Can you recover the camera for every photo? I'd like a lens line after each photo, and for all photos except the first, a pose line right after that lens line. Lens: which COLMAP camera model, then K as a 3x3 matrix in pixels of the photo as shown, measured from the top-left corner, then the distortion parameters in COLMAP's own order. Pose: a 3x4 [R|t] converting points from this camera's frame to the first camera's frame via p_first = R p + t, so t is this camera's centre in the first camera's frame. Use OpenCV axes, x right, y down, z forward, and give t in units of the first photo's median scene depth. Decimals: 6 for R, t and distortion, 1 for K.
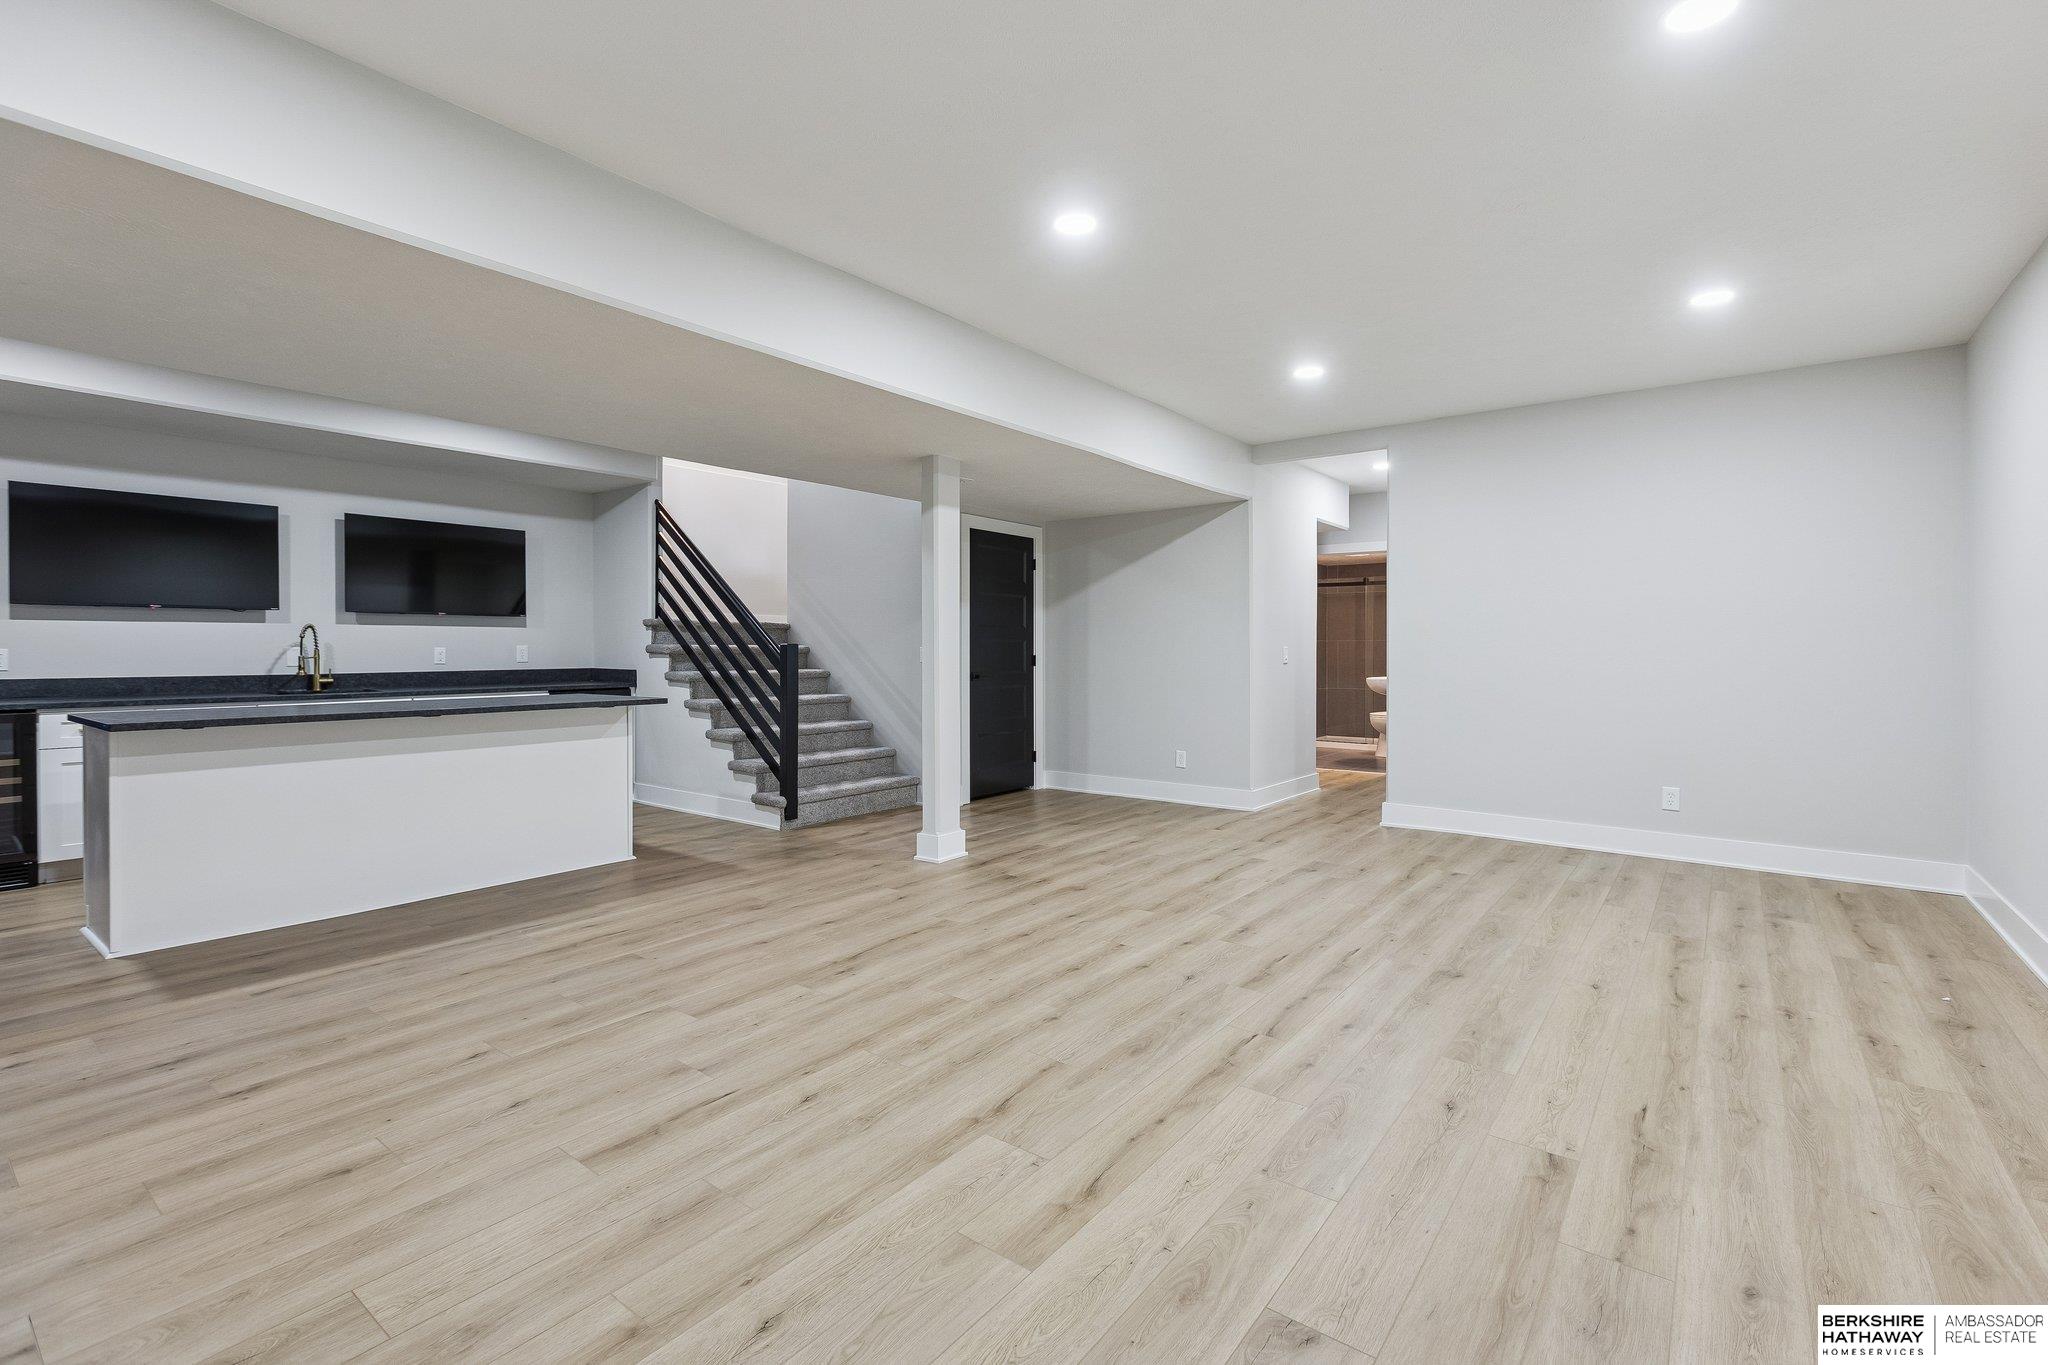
lens RADIAL K [[928.8, 0, 1021.3], [0, 928.8, 636.7], [0, 0, 1]] dist [-0.001179, -0.004085]
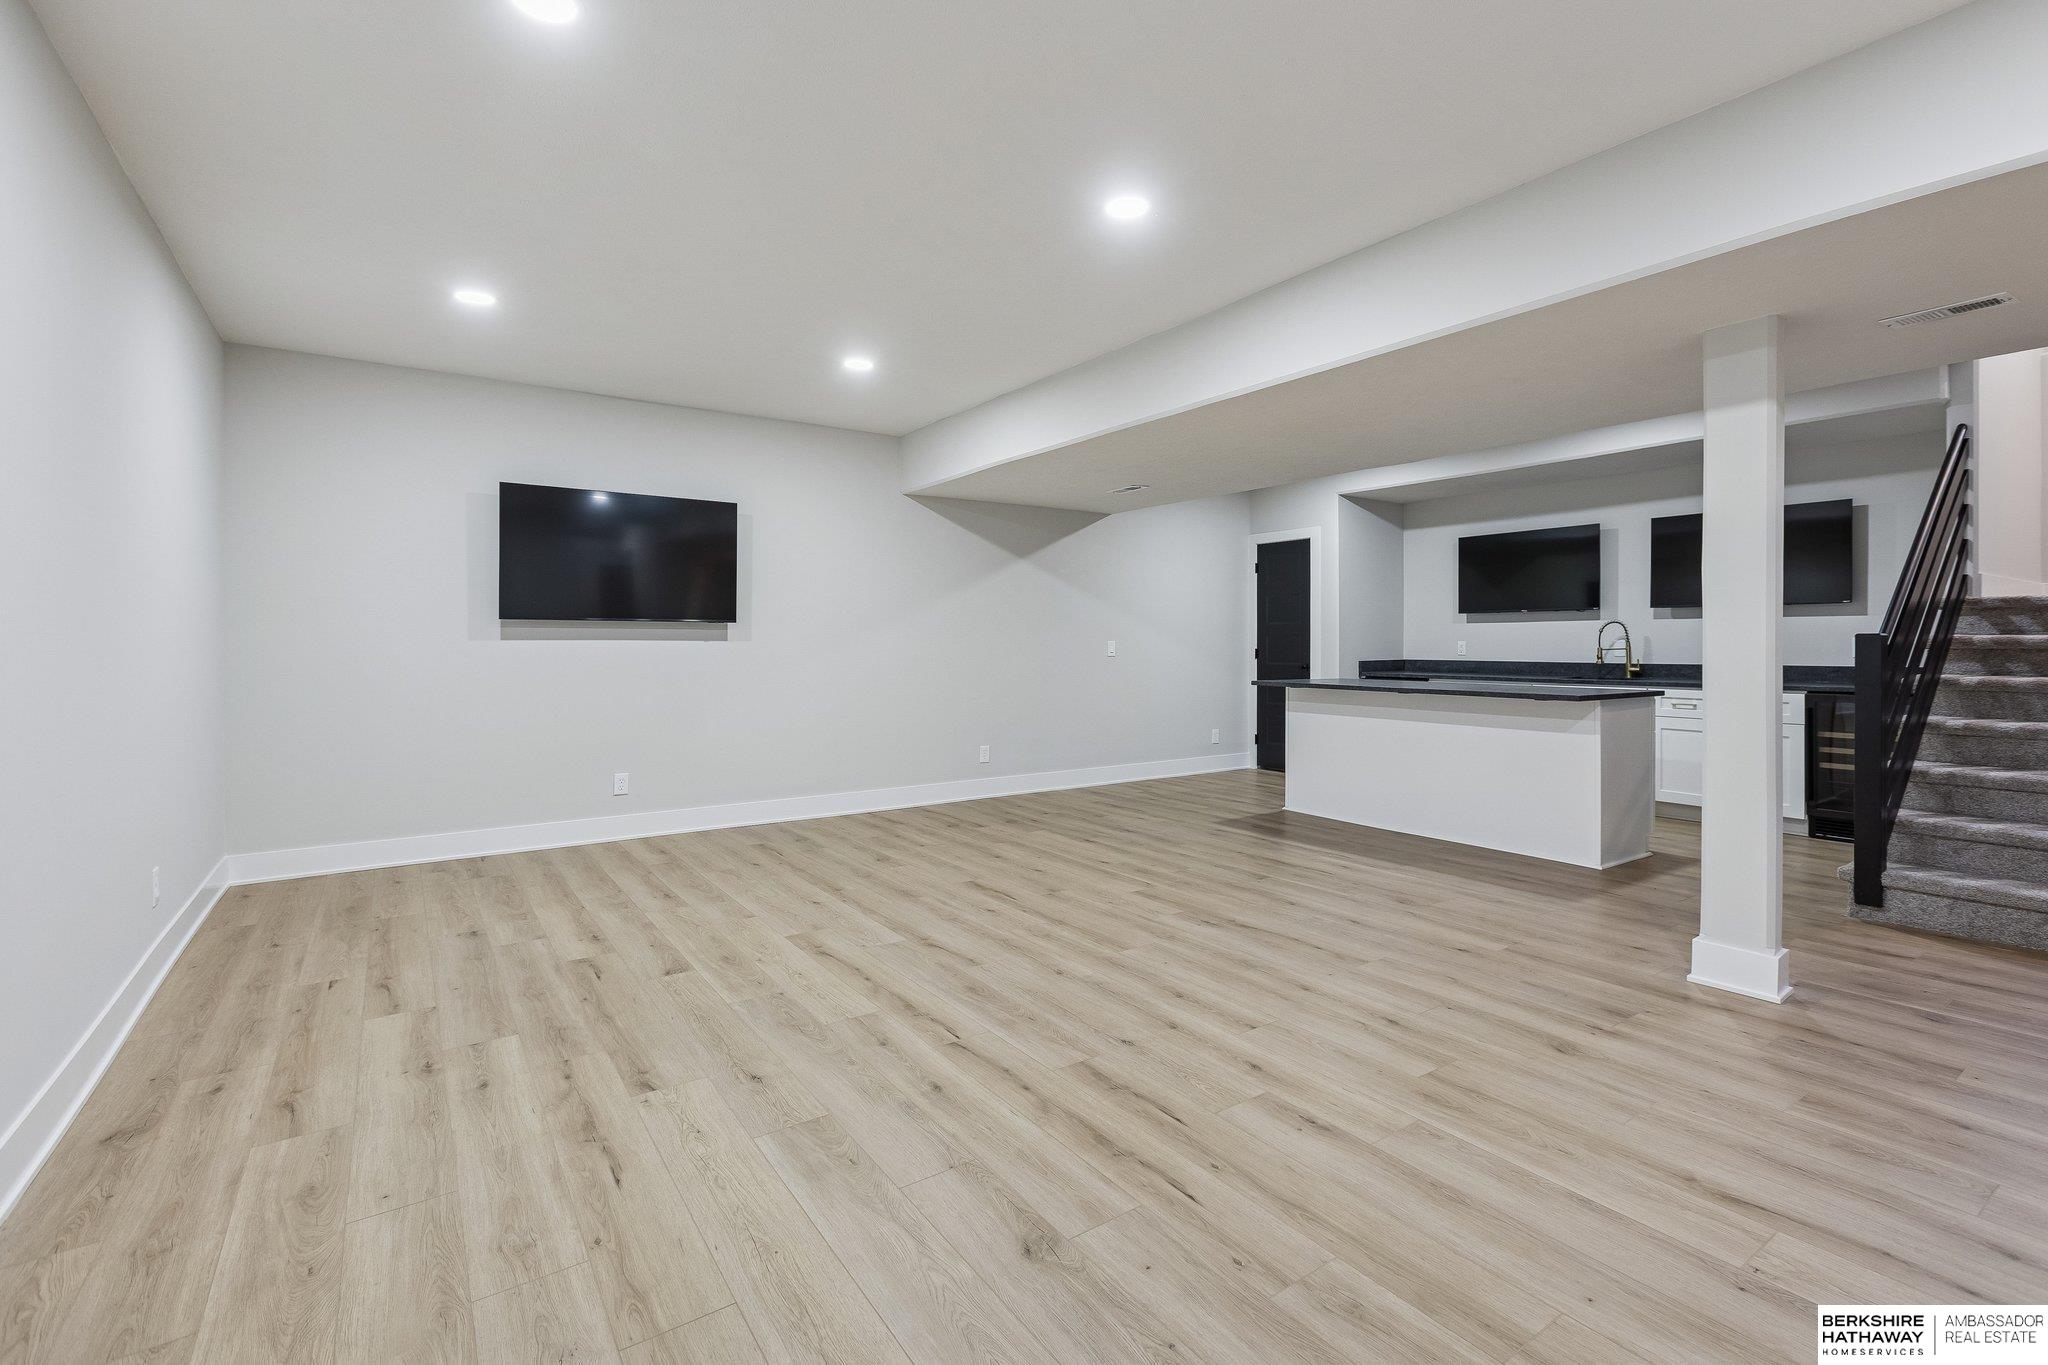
lens RADIAL K [[930.1, 0, 1046.9], [0, 930.1, 633.9], [0, 0, 1]] dist [-0.001619, -0.000418]
pose [[-0.303289, -0.006842, -0.952874, 1.064850], [0.013929, 0.999836, -0.011612, 0.013726], [0.952797, -0.016794, -0.303144, 1.275145]]
